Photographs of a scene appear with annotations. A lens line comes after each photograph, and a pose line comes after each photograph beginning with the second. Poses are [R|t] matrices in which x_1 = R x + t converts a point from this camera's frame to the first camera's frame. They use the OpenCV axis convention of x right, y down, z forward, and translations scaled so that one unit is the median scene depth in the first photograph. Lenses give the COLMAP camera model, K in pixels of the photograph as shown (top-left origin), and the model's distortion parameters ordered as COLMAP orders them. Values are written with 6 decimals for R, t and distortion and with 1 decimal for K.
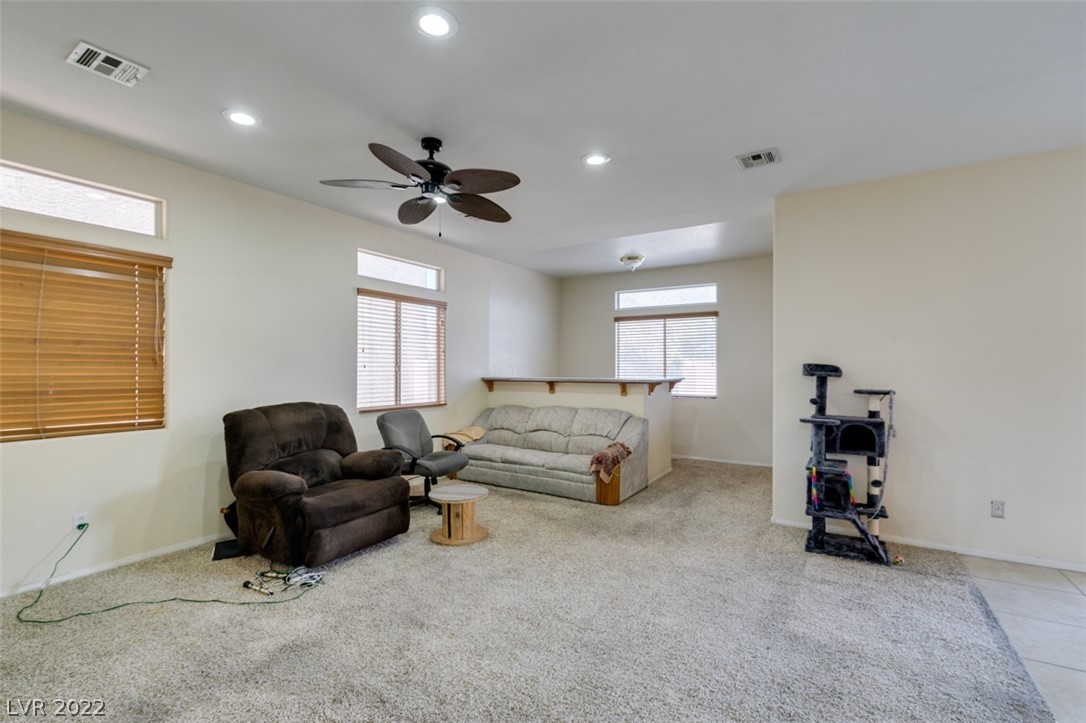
lens RADIAL K [[486.3, 0, 541.7], [0, 486.3, 367.7], [0, 0, 1]] dist [0.006313, -0.002600]
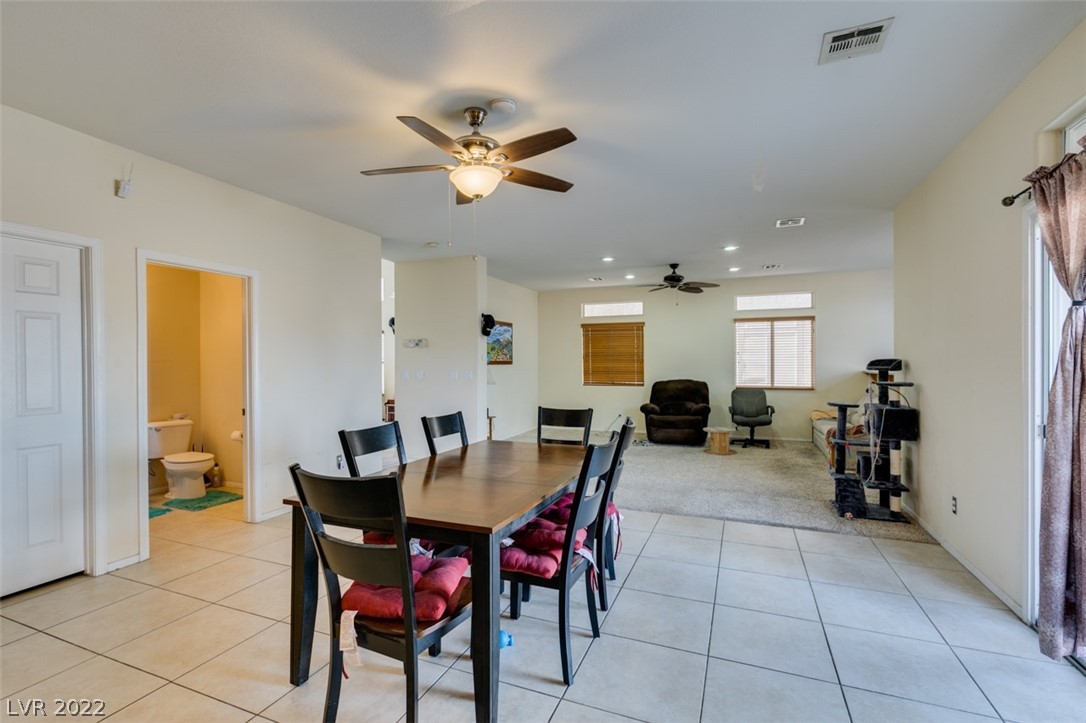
lens RADIAL K [[486.3, 0, 539.6], [0, 486.3, 362.4], [0, 0, 1]] dist [0.006313, -0.002600]
pose [[0.162799, -0.004636, -0.986648, 1.579270], [0.003476, 0.999985, -0.004125, 0.002309], [0.986653, -0.002758, 0.162813, 0.004508]]
